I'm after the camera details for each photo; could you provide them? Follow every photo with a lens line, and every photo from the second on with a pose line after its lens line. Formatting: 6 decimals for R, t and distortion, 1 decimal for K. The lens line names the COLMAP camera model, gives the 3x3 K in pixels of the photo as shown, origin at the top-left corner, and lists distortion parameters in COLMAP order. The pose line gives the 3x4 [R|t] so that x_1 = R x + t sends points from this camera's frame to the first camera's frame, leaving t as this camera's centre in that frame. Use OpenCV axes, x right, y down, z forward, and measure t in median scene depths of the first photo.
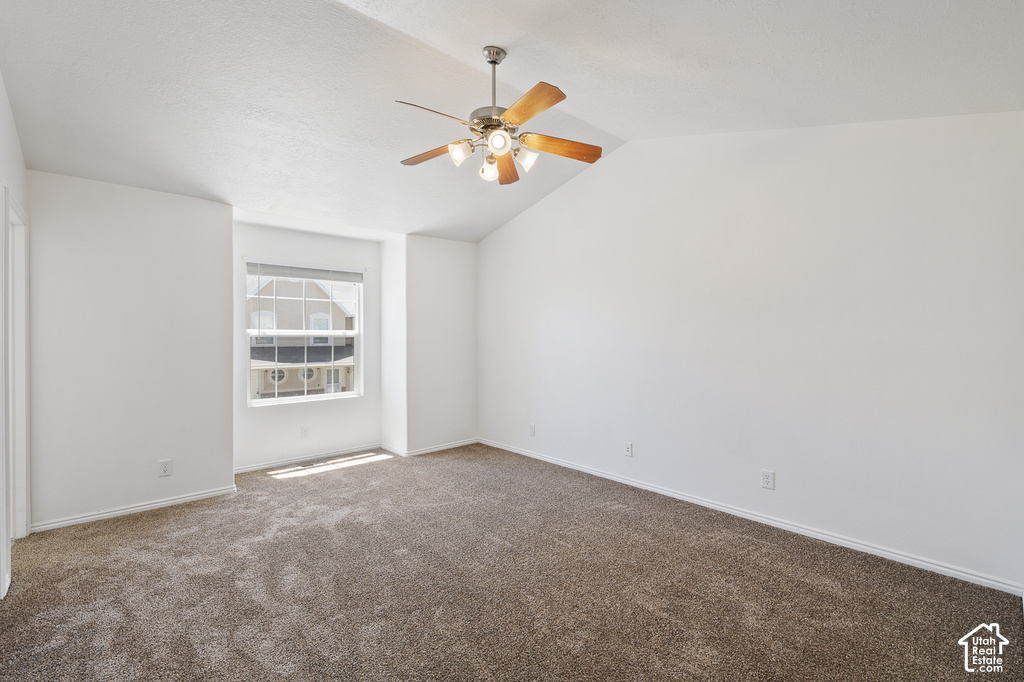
lens RADIAL K [[454.5, 0, 515.7], [0, 454.5, 335.3], [0, 0, 1]] dist [0.010409, -0.000700]
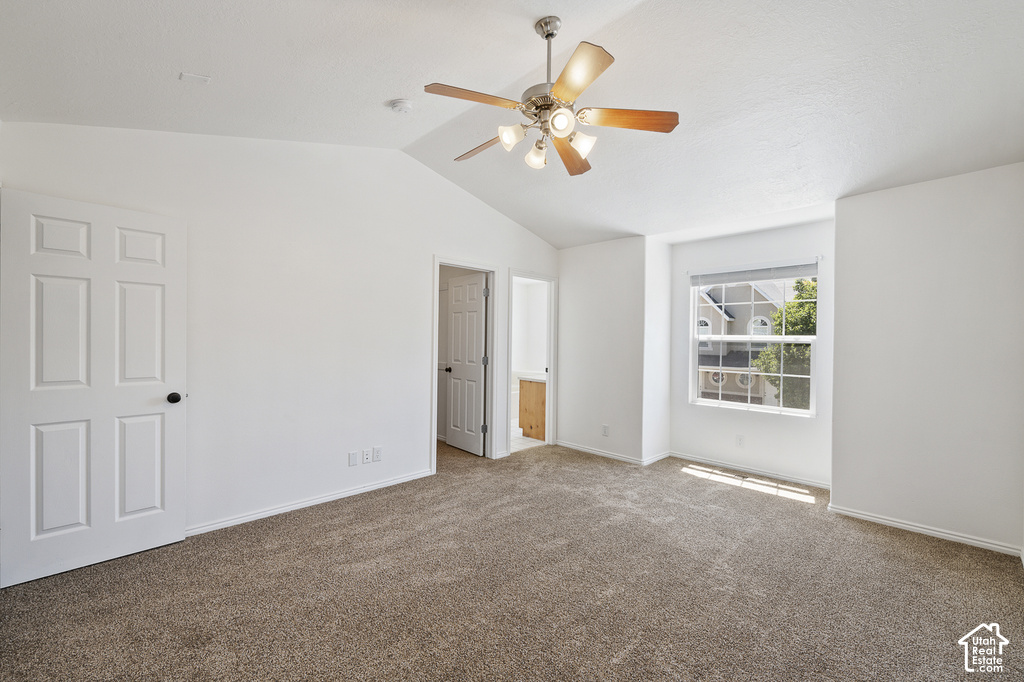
lens RADIAL K [[430.5, 0, 517.4], [0, 430.5, 336.2], [0, 0, 1]] dist [0.001344, -0.000056]
pose [[0.023167, -0.004686, -0.999721, 0.619173], [-0.008625, 0.999951, -0.004887, -0.000488], [0.999694, 0.008735, 0.023126, 0.706065]]
